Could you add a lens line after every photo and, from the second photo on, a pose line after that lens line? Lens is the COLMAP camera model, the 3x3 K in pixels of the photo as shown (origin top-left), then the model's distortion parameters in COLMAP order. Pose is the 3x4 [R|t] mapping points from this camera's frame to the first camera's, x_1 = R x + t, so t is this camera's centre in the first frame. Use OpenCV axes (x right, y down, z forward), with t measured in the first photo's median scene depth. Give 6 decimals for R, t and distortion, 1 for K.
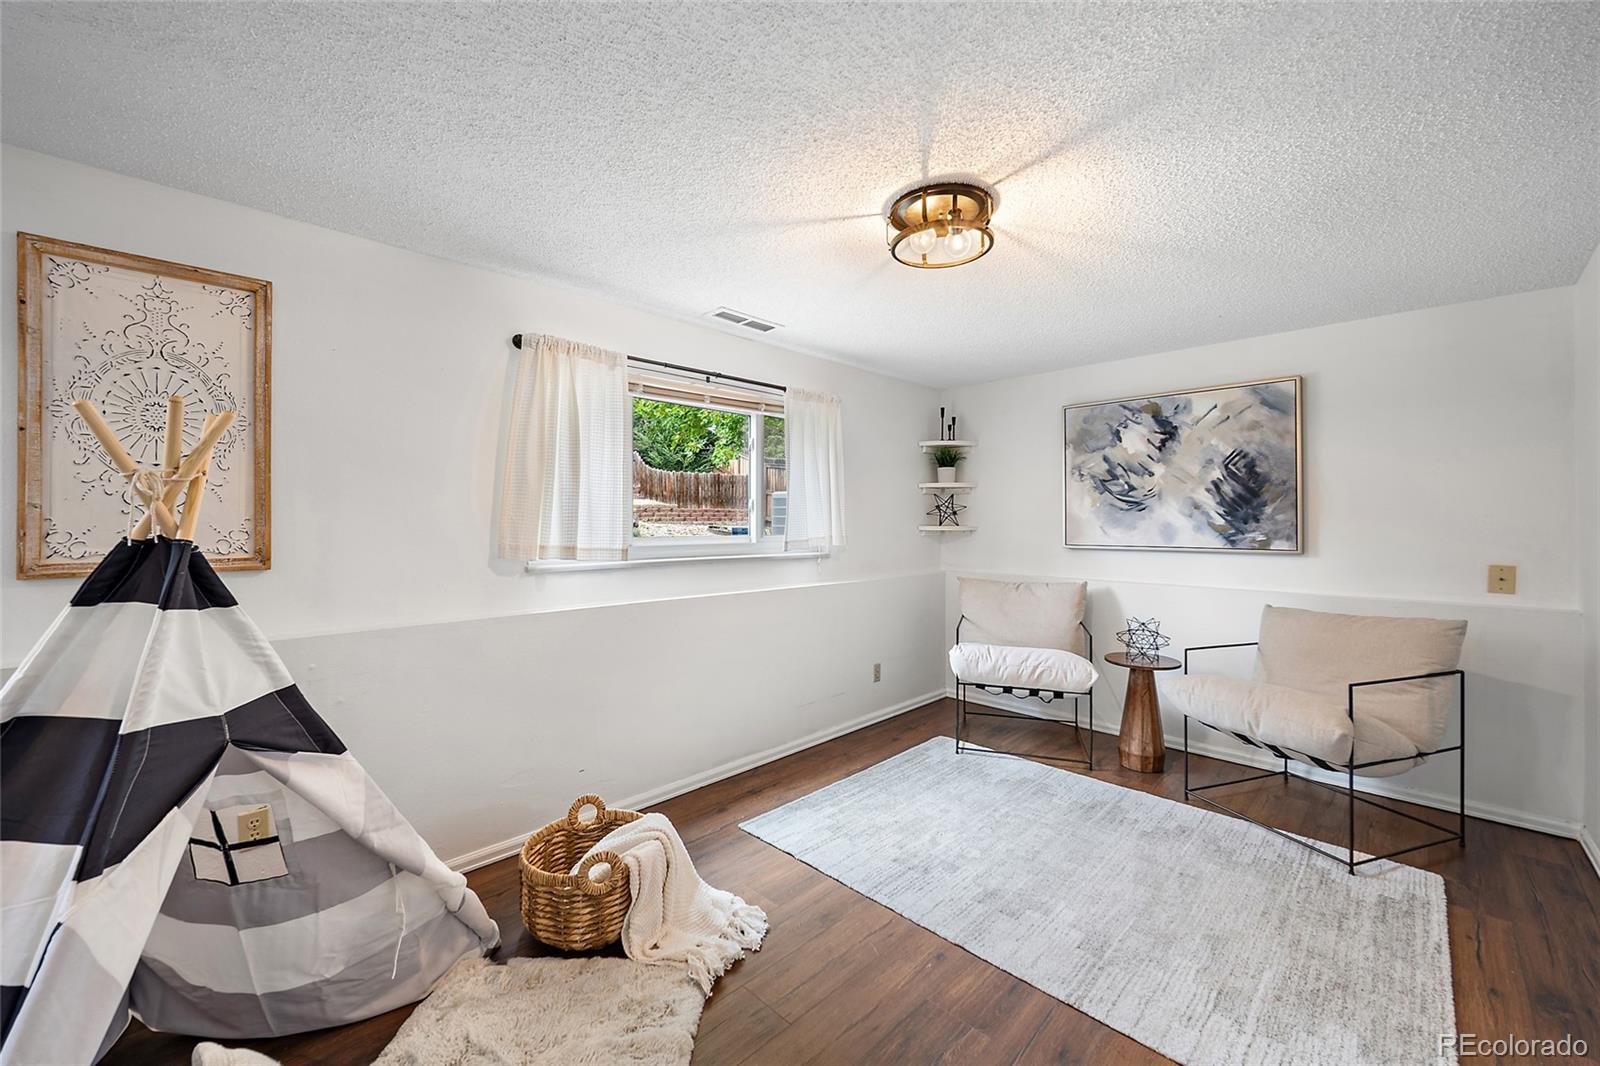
lens RADIAL K [[629.9, 0, 804.7], [0, 629.9, 516.8], [0, 0, 1]] dist [-0.000139, -0.000082]
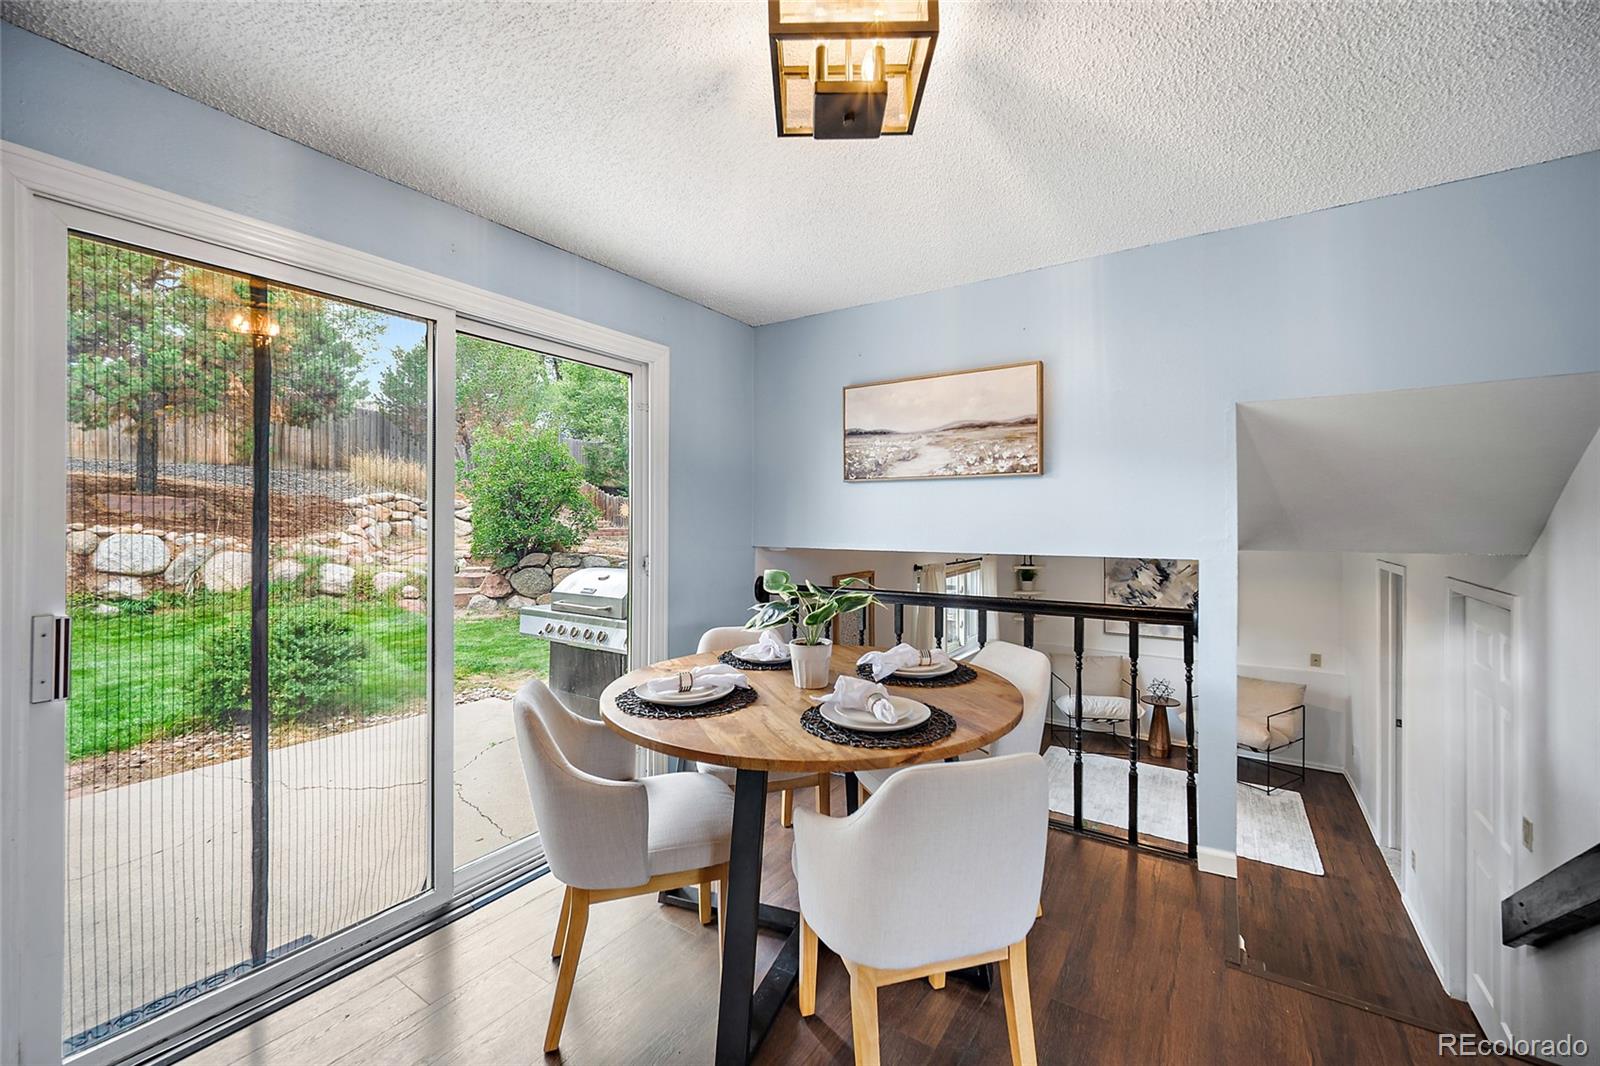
lens RADIAL K [[639.9, 0, 798.6], [0, 639.9, 522.9], [0, 0, 1]] dist [-0.001182, -0.000175]
pose [[0.979538, -0.000539, 0.201259, -1.063393], [-0.002987, 0.999847, 0.017213, -0.393547], [-0.201237, -0.017462, 0.979387, -0.781884]]
